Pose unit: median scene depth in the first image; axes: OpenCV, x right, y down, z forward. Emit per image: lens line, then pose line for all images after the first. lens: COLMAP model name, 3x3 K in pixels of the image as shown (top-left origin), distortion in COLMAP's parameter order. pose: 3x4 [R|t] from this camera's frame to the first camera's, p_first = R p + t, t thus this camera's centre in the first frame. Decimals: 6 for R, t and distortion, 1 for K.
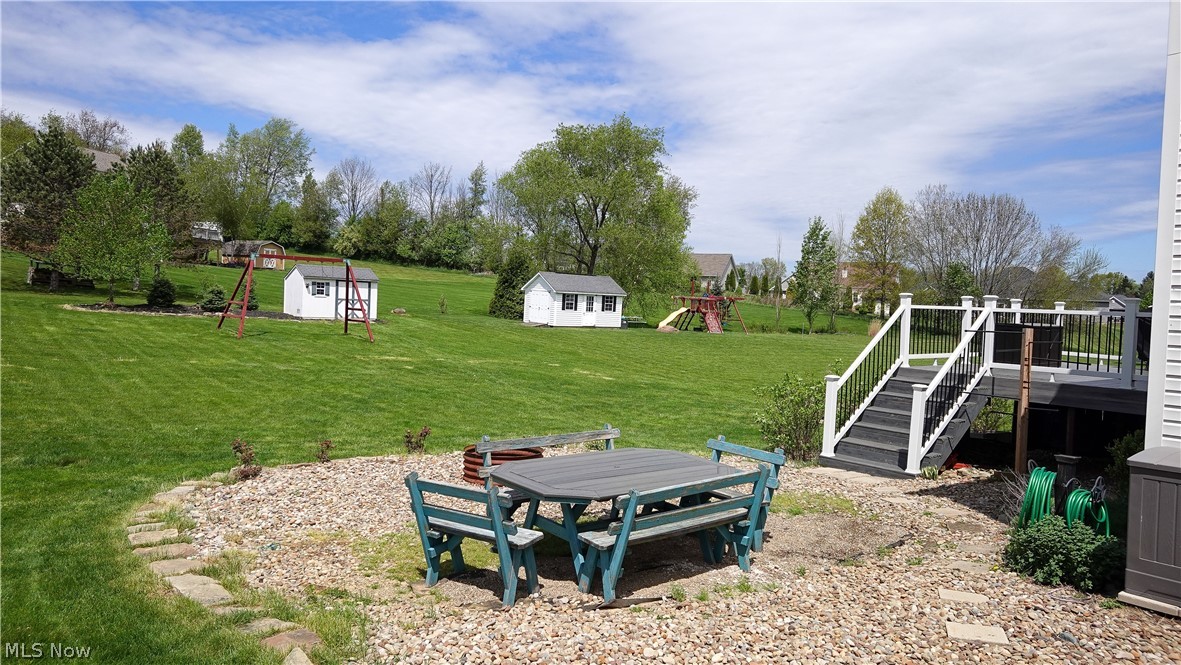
lens RADIAL K [[870.8, 0, 590.5], [0, 870.8, 332.5], [0, 0, 1]] dist [0.053994, 0.000803]
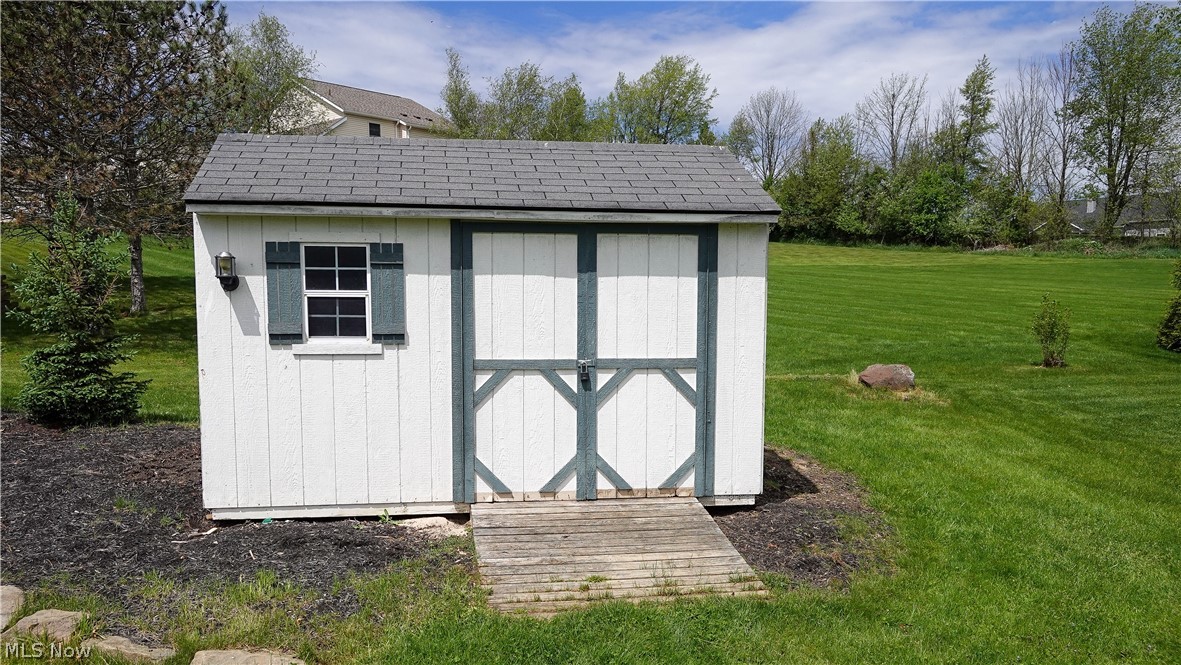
lens RADIAL K [[870.8, 0, 590.5], [0, 870.8, 332.5], [0, 0, 1]] dist [0.053994, 0.000803]
pose [[0.883758, -0.015953, -0.467672, -0.084695], [0.017742, 0.999842, -0.000580, -0.017258], [0.467607, -0.007785, 0.883902, 0.359090]]
